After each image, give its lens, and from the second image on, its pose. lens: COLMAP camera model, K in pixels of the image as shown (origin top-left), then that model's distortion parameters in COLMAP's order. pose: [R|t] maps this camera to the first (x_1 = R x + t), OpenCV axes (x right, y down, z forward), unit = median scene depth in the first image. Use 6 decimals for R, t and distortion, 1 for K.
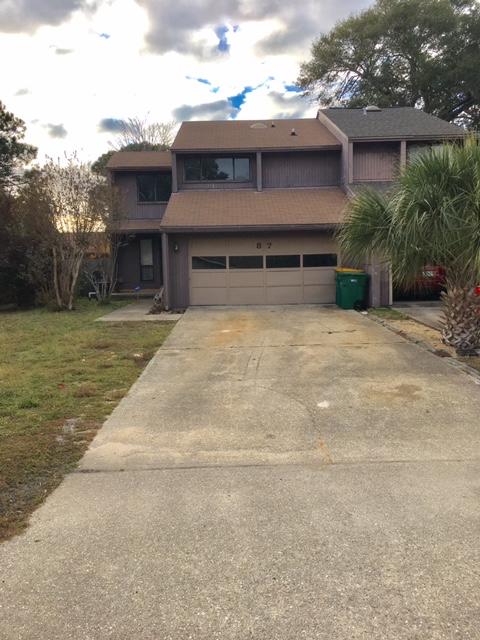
lens RADIAL K [[540.3, 0, 241.5], [0, 540.3, 318.1], [0, 0, 1]] dist [0.017860, 0.002361]
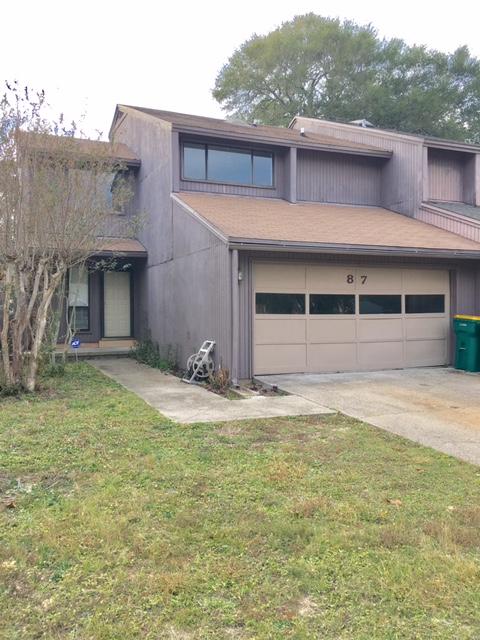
lens RADIAL K [[540.3, 0, 238.6], [0, 540.3, 321.4], [0, 0, 1]] dist [0.017860, 0.002361]
pose [[0.923567, 0.007699, 0.383359, -0.336814], [0.023492, 0.996784, -0.076612, -0.037277], [-0.382716, 0.079762, 0.920416, 0.458781]]
